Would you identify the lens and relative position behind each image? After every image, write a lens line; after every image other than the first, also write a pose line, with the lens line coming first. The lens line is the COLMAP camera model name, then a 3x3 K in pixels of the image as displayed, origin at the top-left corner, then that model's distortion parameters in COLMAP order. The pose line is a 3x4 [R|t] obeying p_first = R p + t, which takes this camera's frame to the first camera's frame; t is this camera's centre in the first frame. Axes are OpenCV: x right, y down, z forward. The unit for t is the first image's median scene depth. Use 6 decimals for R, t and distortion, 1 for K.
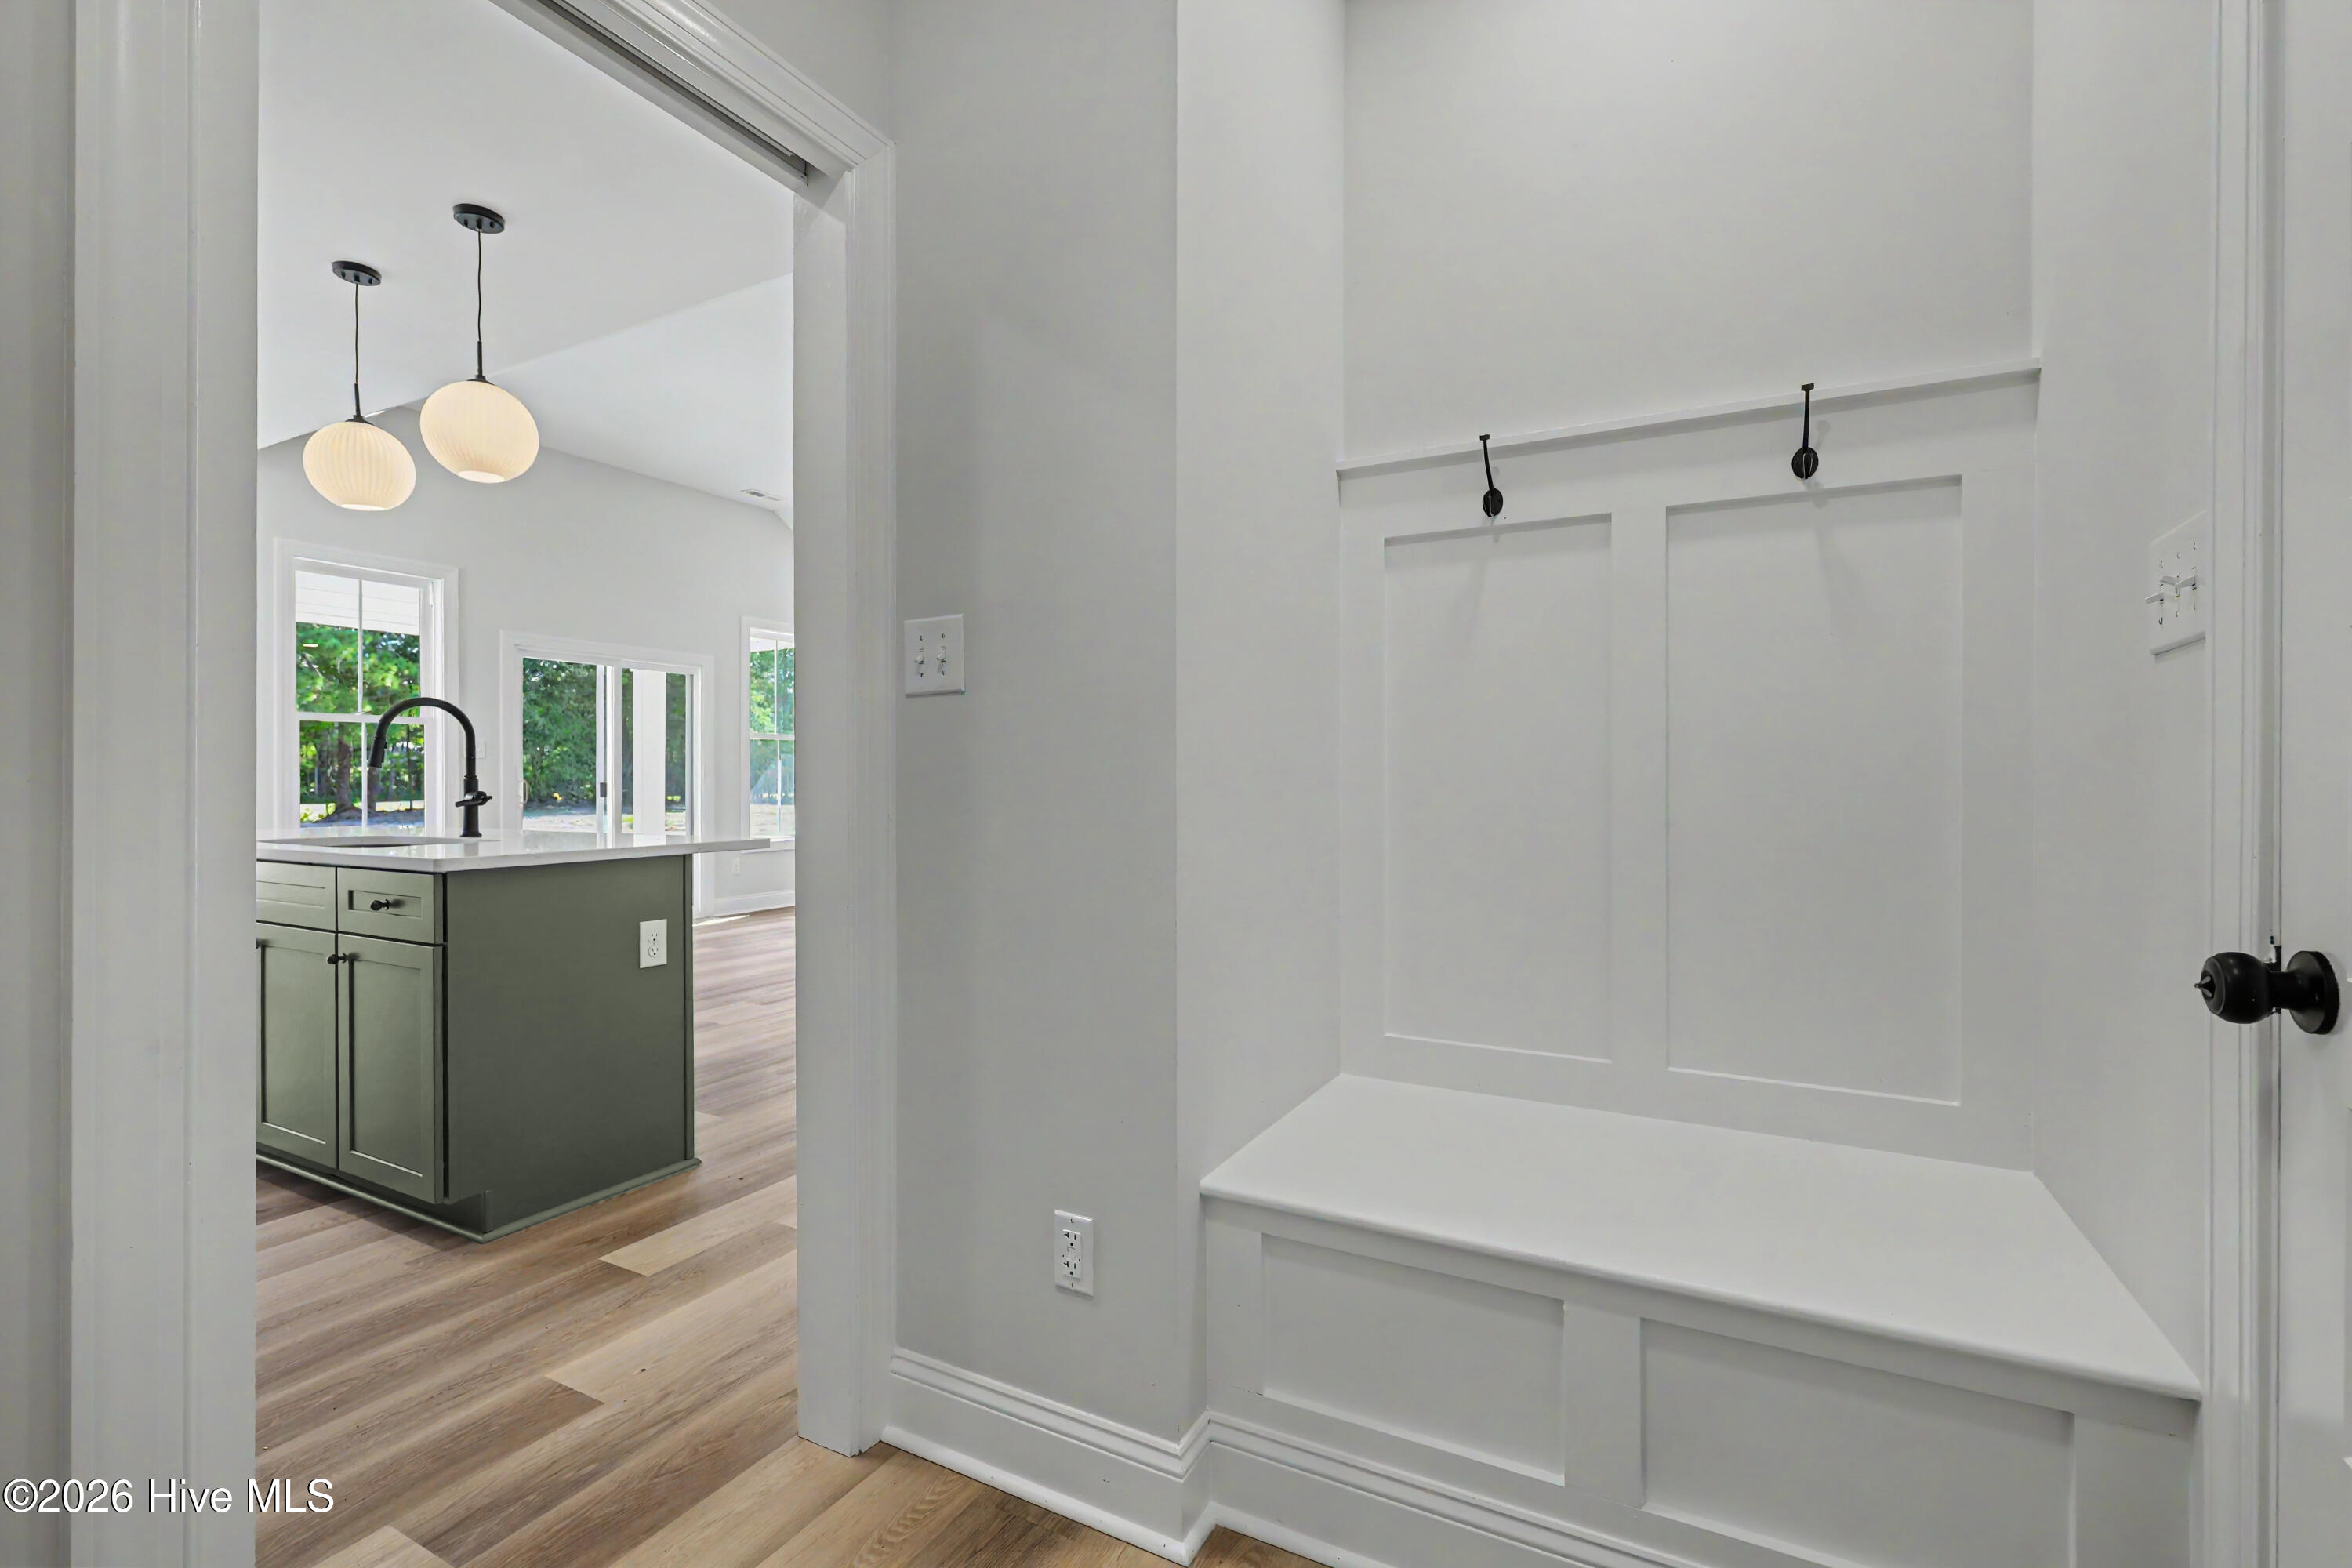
lens RADIAL K [[1043.2, 0, 1180.1], [0, 1043.2, 776.6], [0, 0, 1]] dist [0.002607, 0.000076]
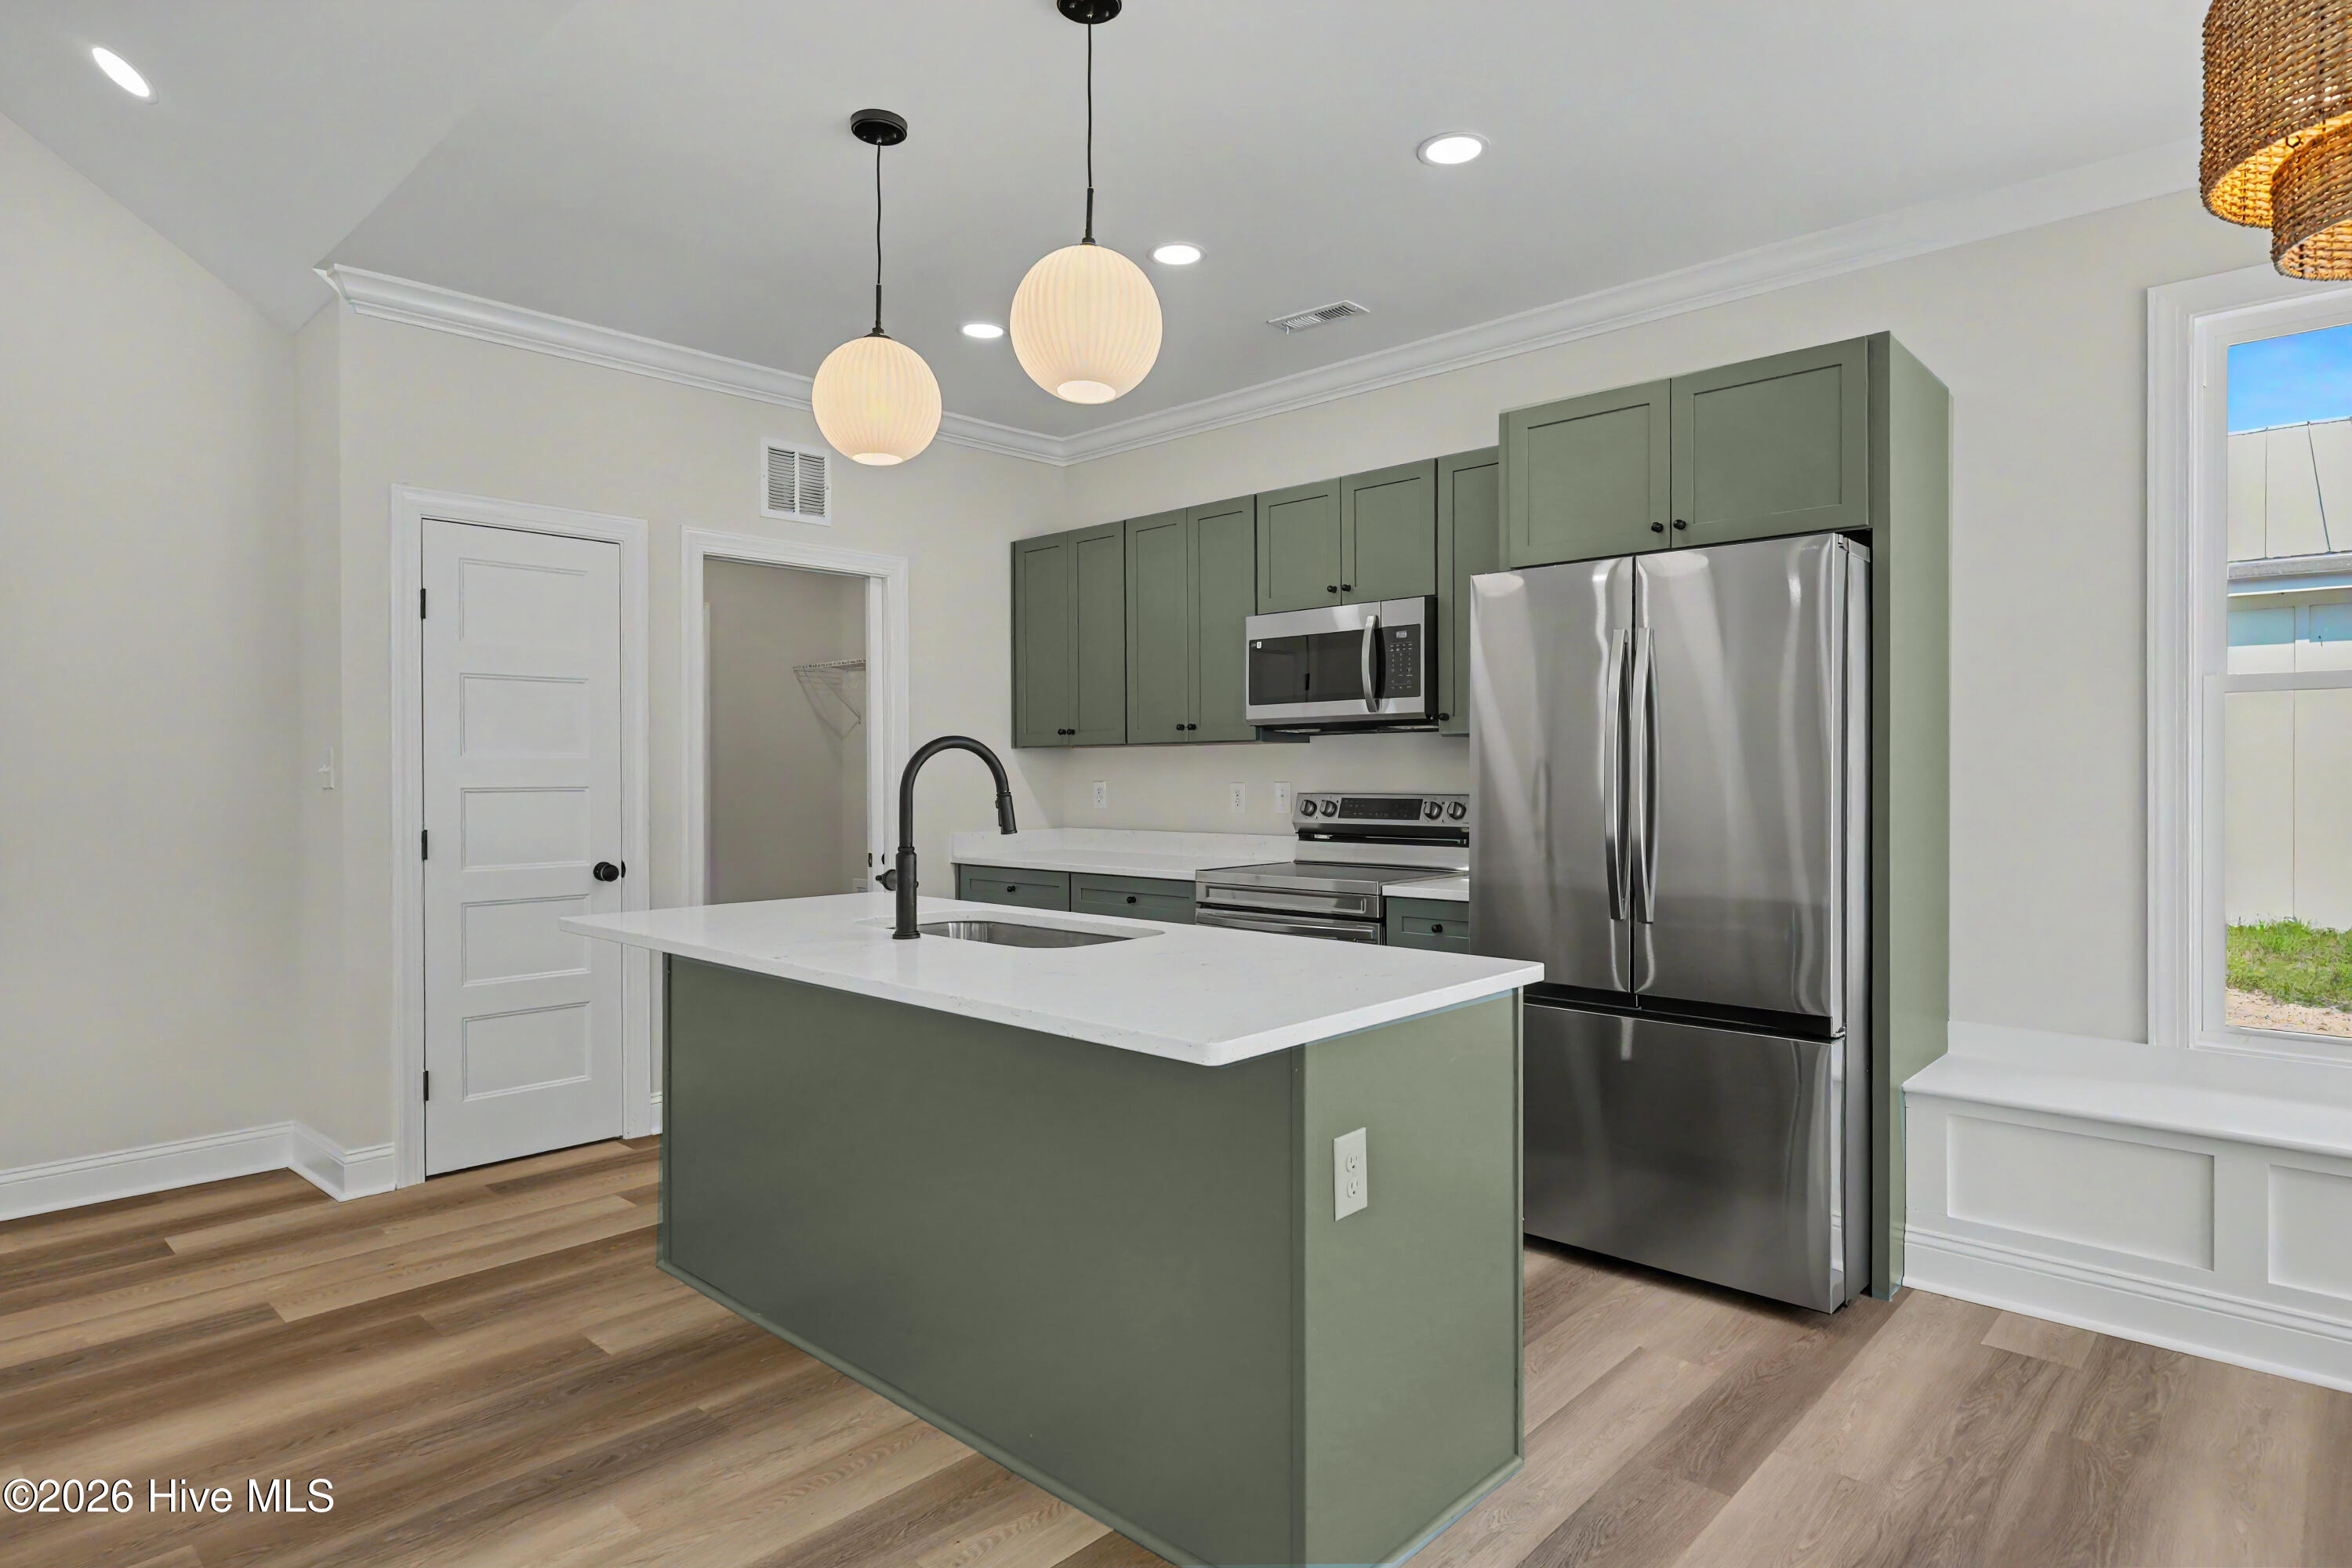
lens RADIAL K [[1273.6, 0, 1176.0], [0, 1273.6, 784.0], [0, 0, 1]] dist [0.000943, 0.000231]
pose [[-0.965530, 0.003567, 0.260266, -0.559548], [0.005335, 0.999967, 0.006090, -0.024180], [-0.260236, 0.007269, -0.965518, 0.921663]]
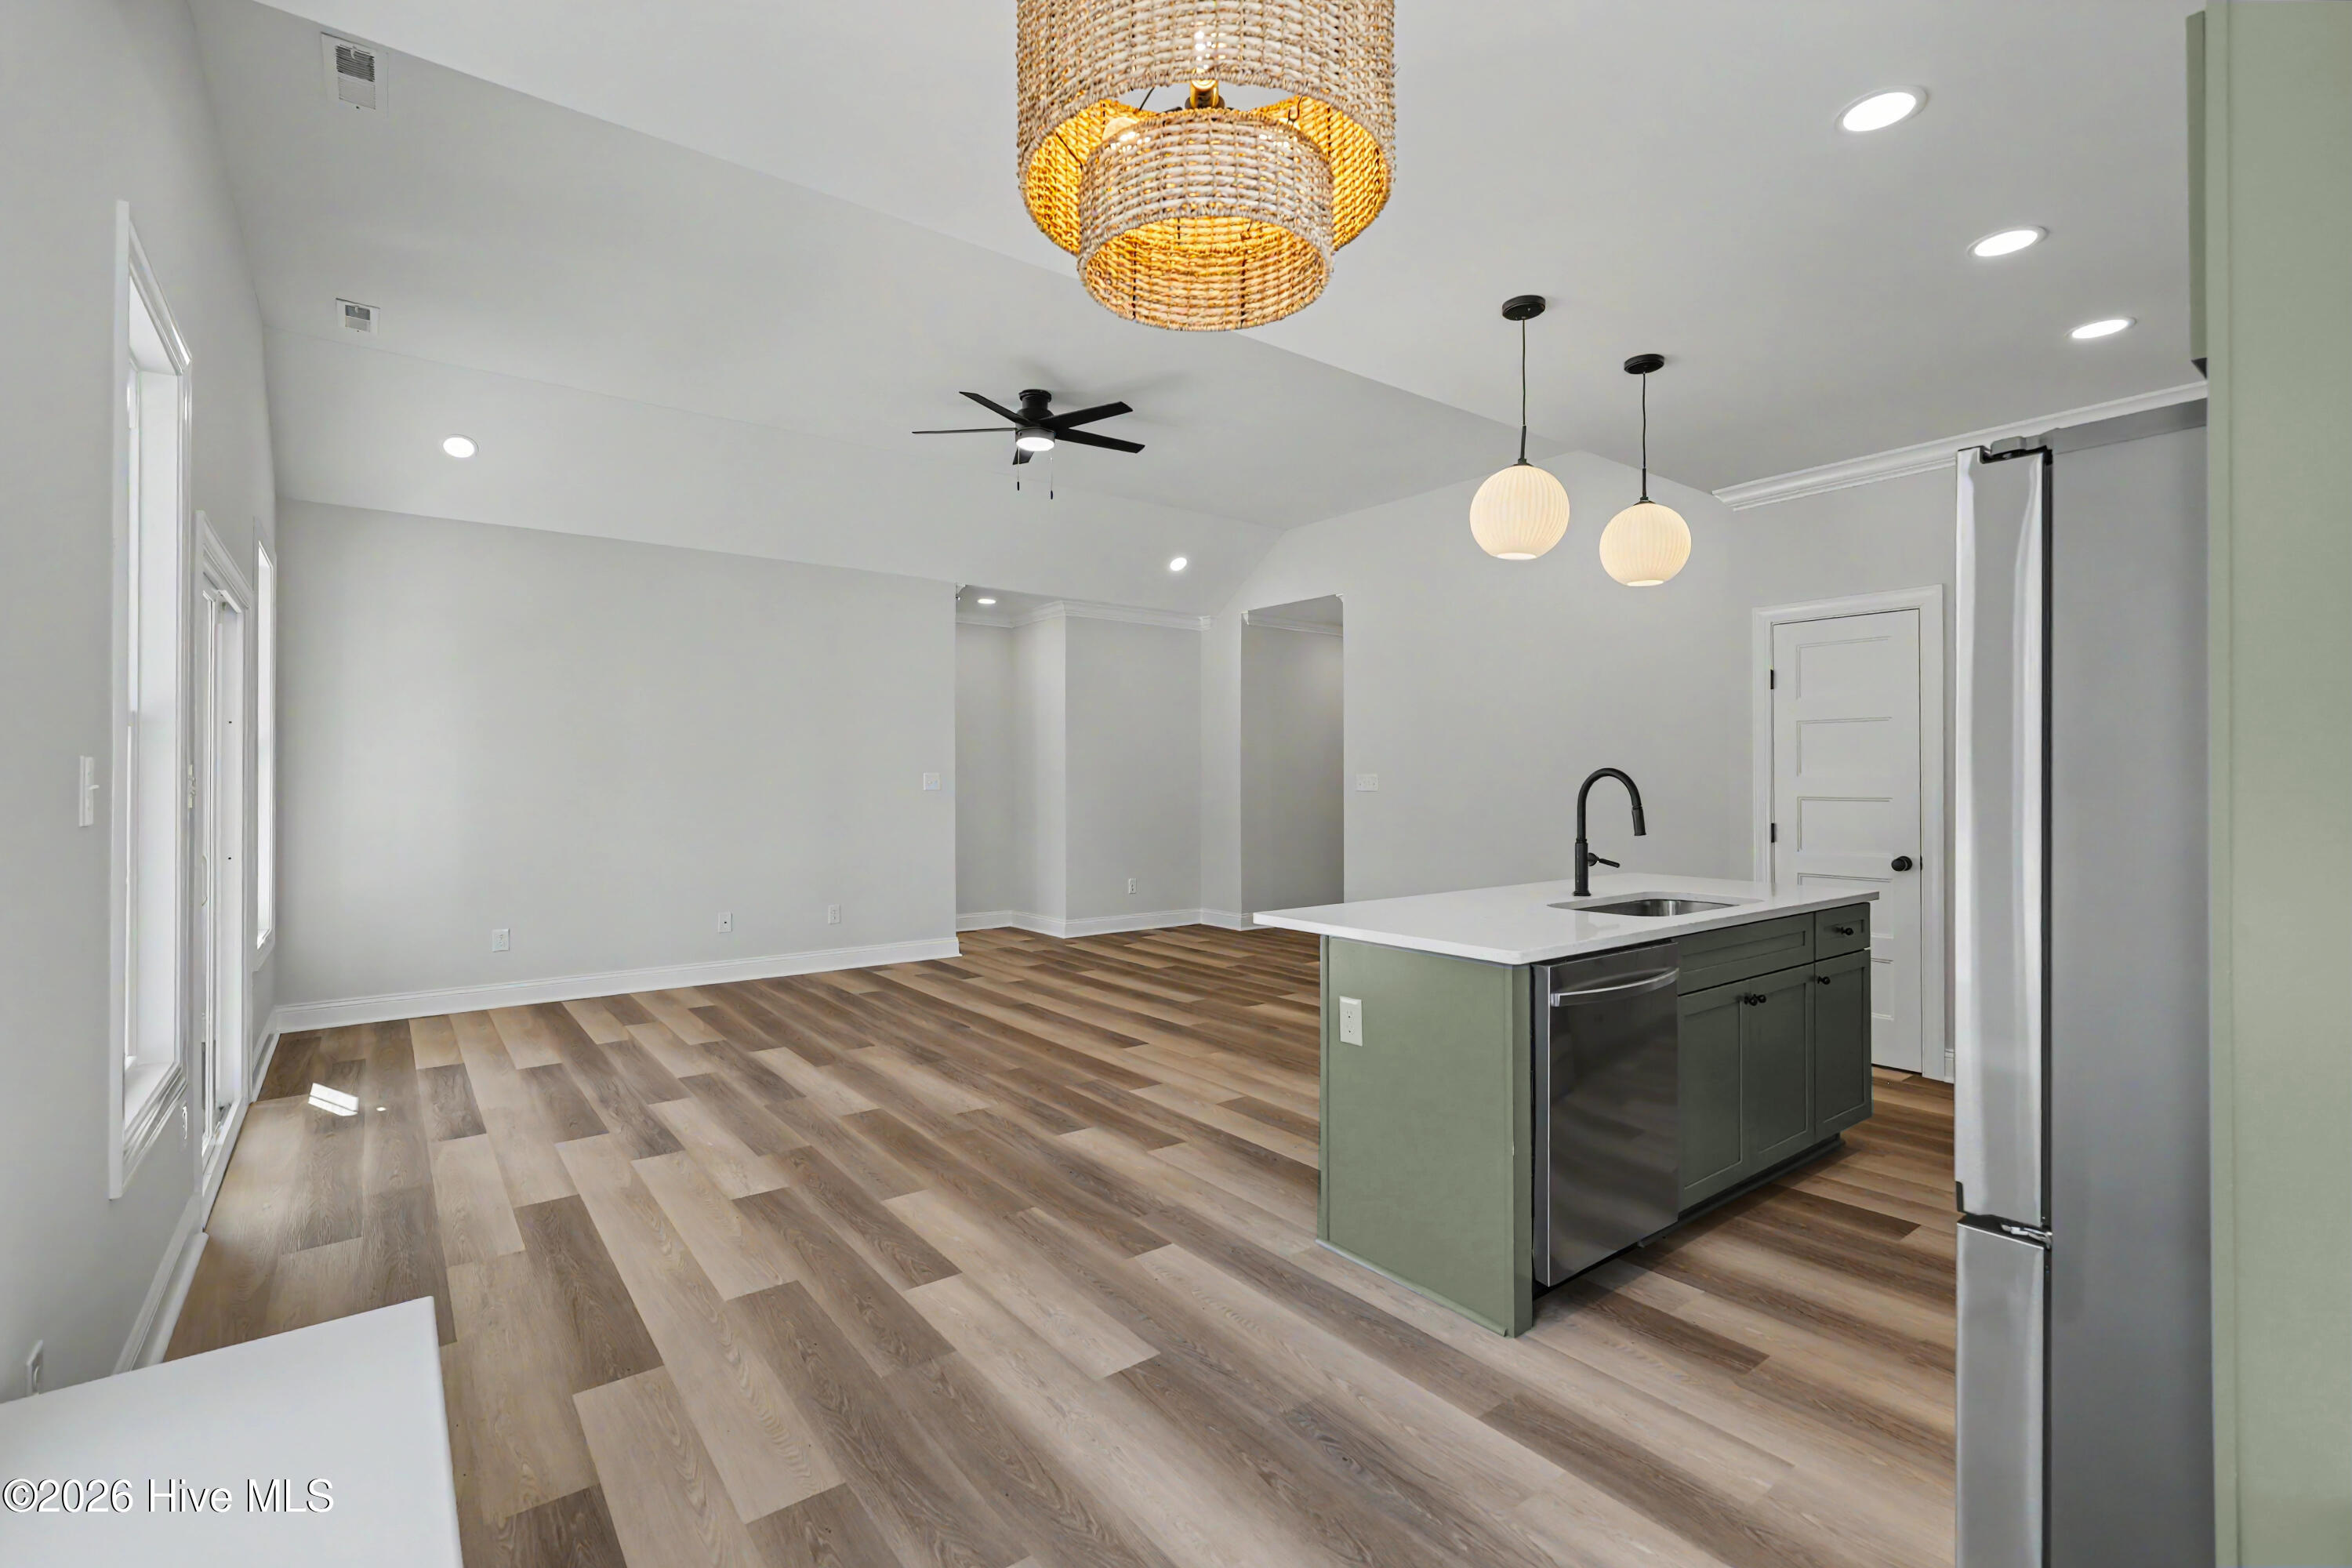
lens RADIAL K [[1043.2, 0, 1180.1], [0, 1043.2, 776.6], [0, 0, 1]] dist [0.002607, 0.000076]
pose [[0.412380, 0.003588, 0.911005, -0.964975], [-0.000203, 0.999993, -0.003847, -0.032029], [-0.911012, 0.001402, 0.412377, 0.492214]]
